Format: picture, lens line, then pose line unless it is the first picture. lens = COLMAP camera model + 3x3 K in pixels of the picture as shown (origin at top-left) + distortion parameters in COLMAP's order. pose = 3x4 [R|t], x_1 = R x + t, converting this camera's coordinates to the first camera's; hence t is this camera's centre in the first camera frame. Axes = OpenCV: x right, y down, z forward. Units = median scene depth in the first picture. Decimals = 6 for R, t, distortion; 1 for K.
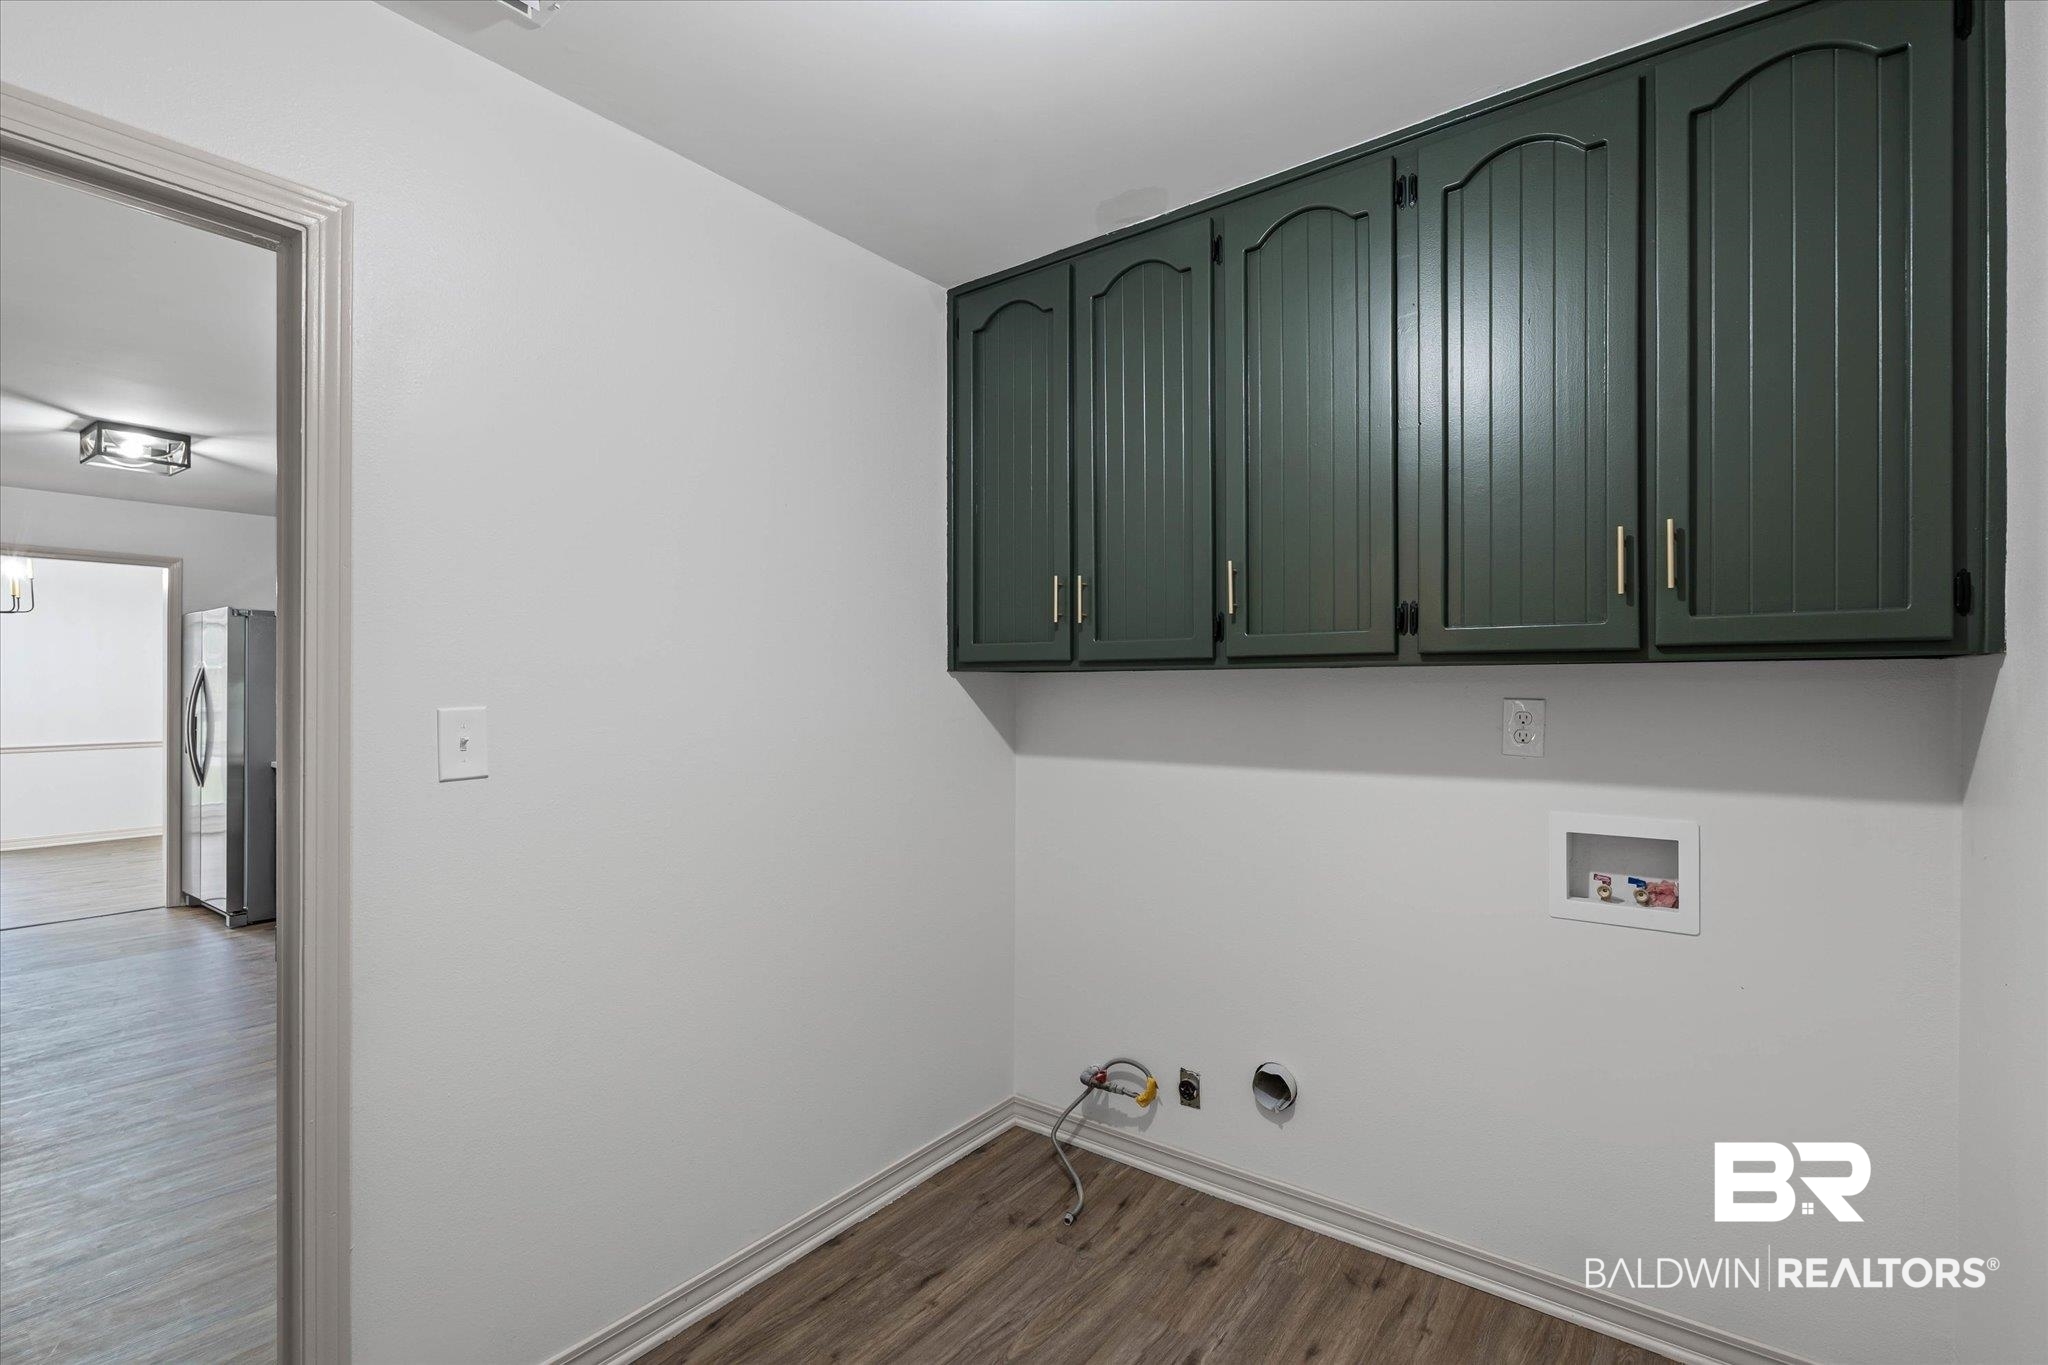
lens RADIAL K [[939.8, 0, 1024.0], [0, 939.8, 682.5], [0, 0, 1]] dist [-0.002536, 0.001073]
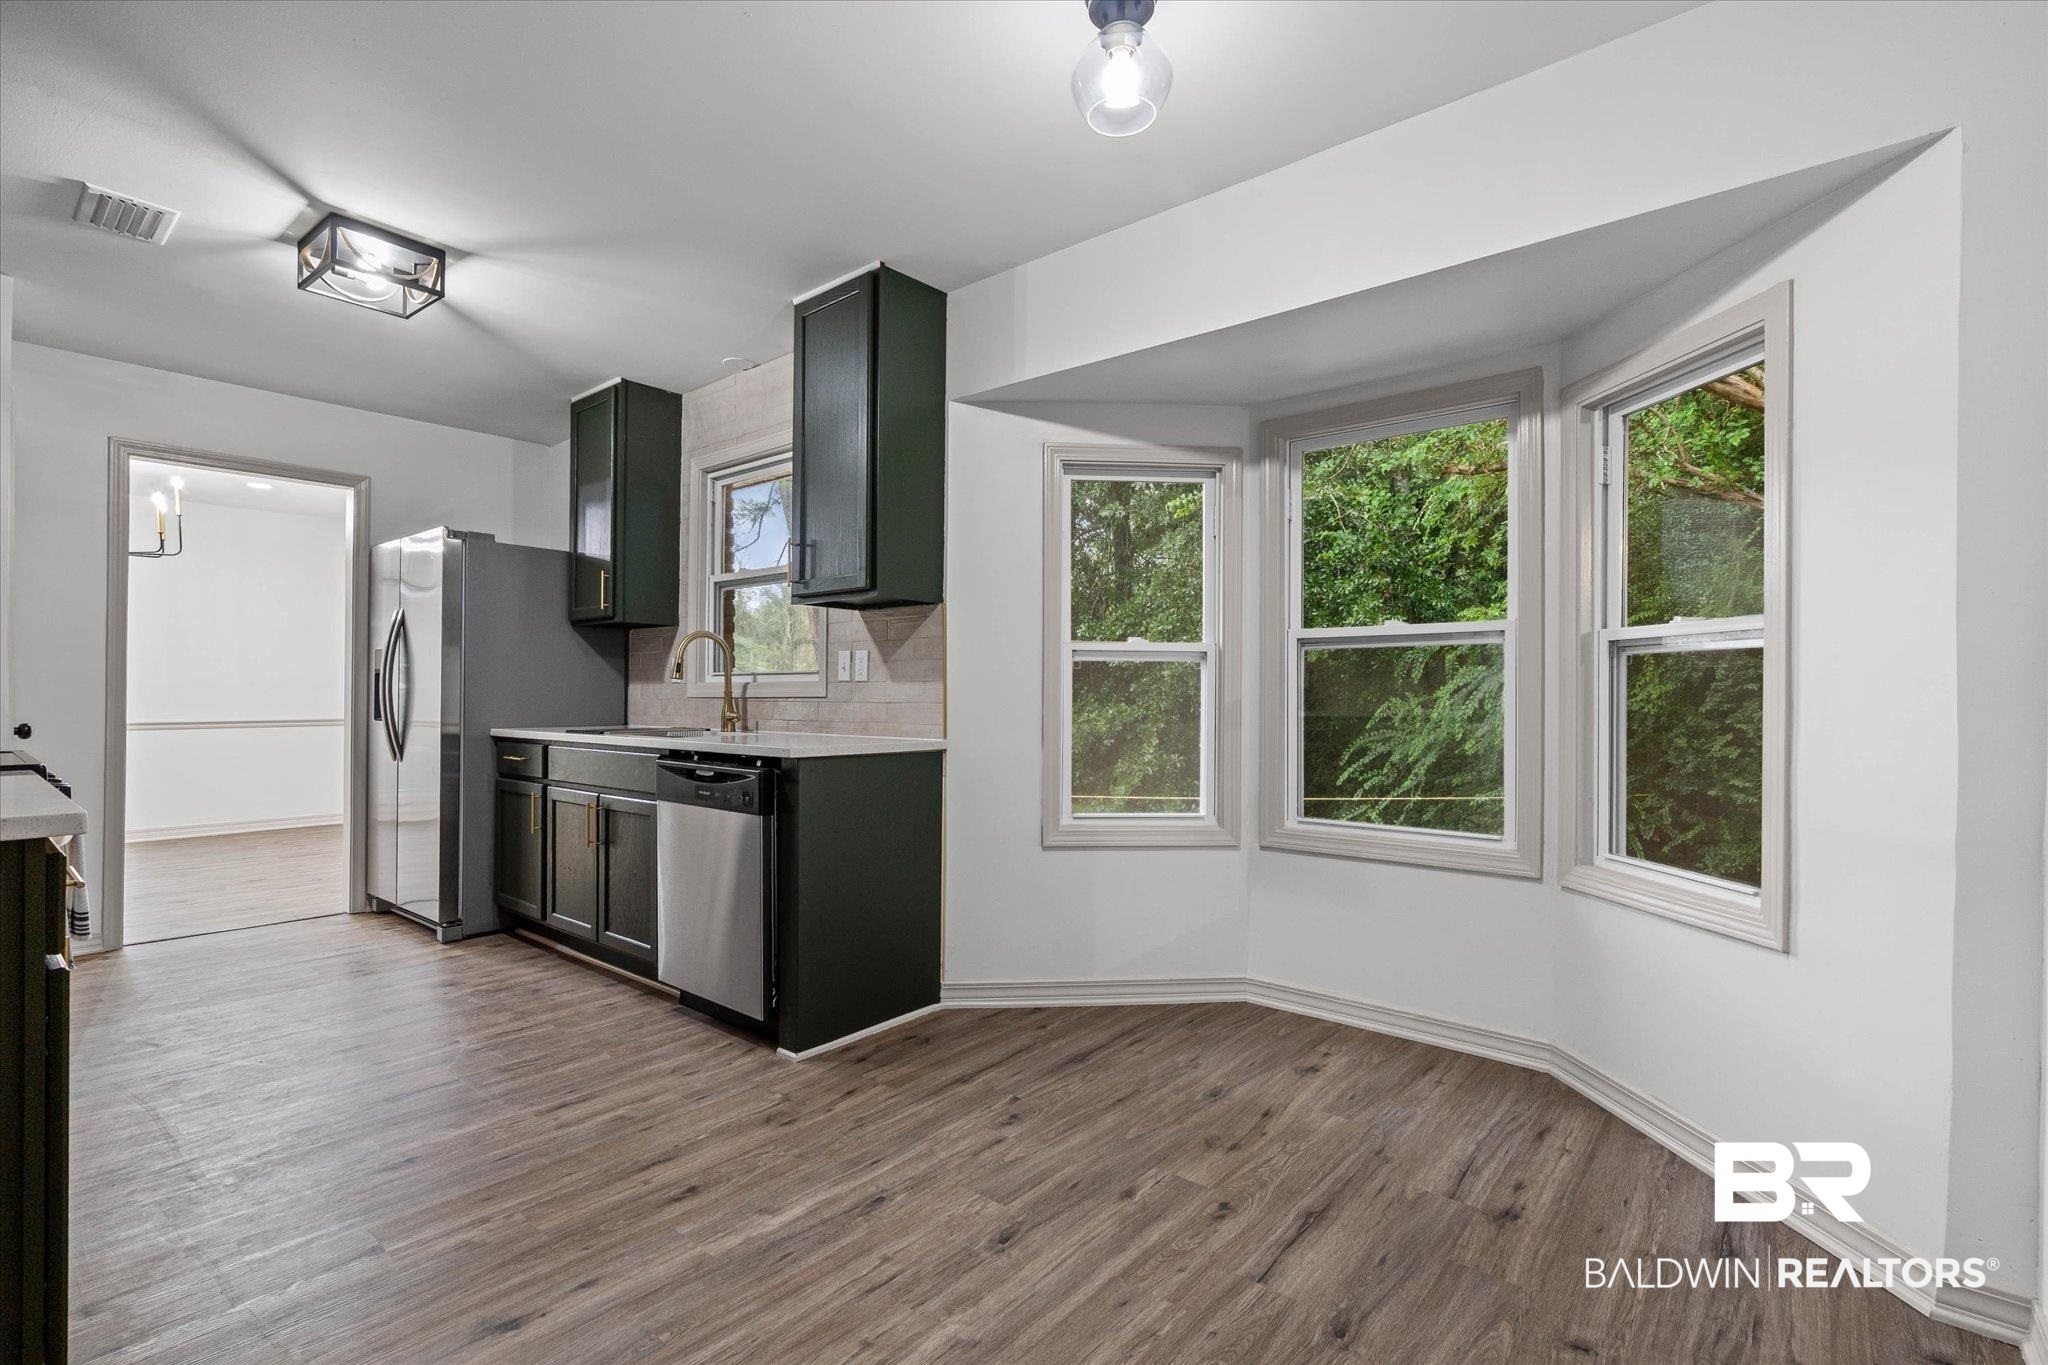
lens RADIAL K [[939.6, 0, 1014.1], [0, 939.6, 689.9], [0, 0, 1]] dist [0.008951, 0.000170]
pose [[0.998388, 0.007196, -0.056292, -0.324620], [-0.007478, 0.999960, -0.004804, 0.052545], [0.056256, 0.005217, 0.998403, 0.245094]]
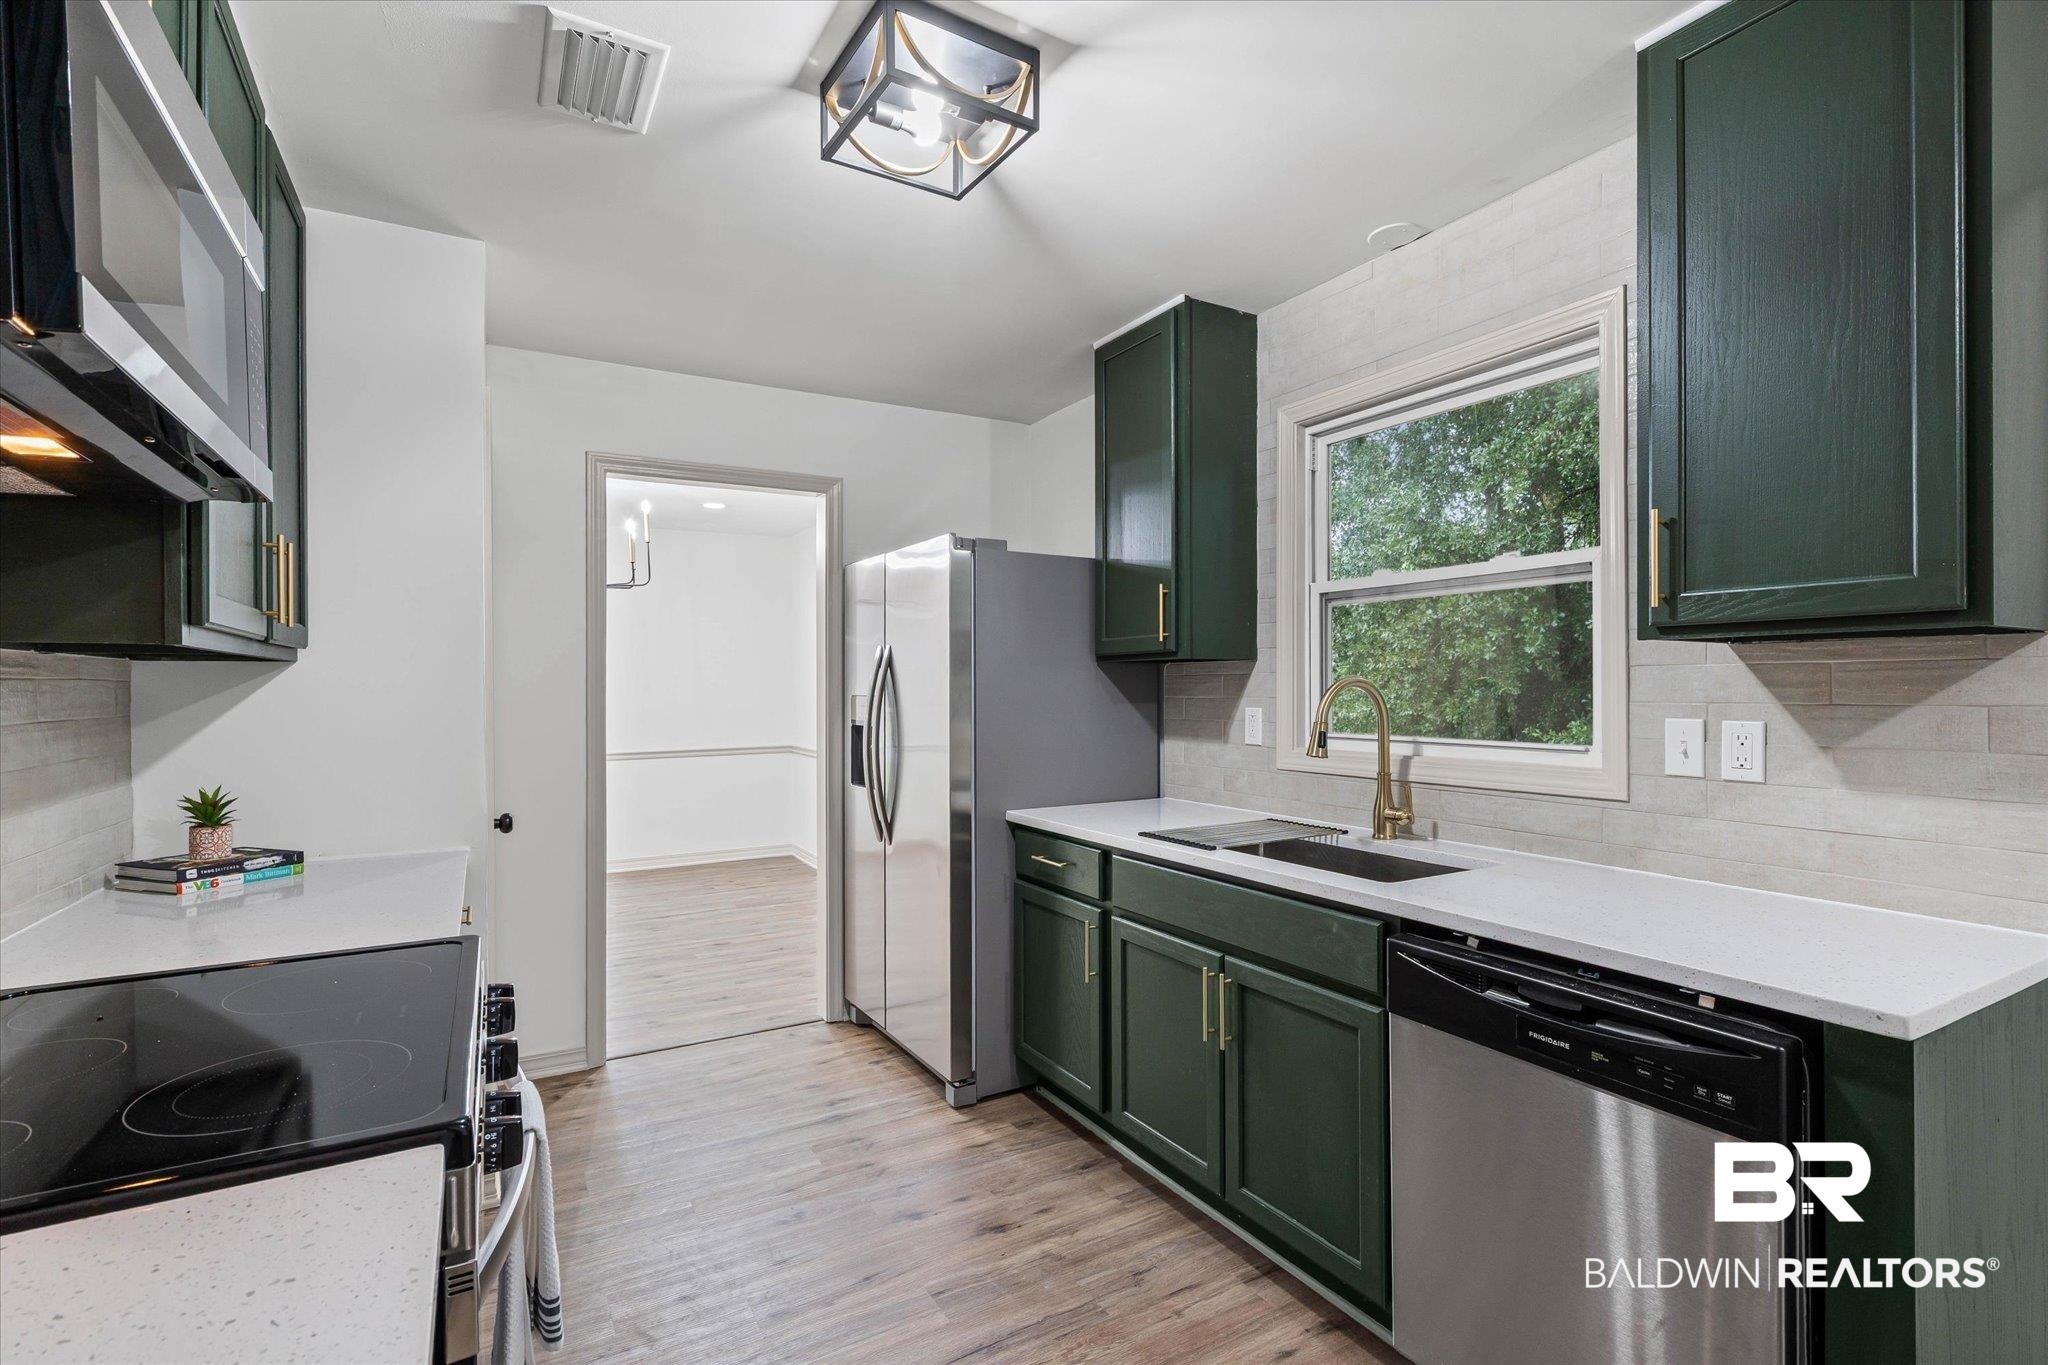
lens RADIAL K [[939.8, 0, 1024.0], [0, 939.8, 682.5], [0, 0, 1]] dist [-0.002536, 0.001073]
pose [[0.924919, -0.003131, -0.380152, -0.573306], [0.002450, 0.999994, -0.002277, 0.010004], [0.380157, 0.001175, 0.924921, 0.481687]]
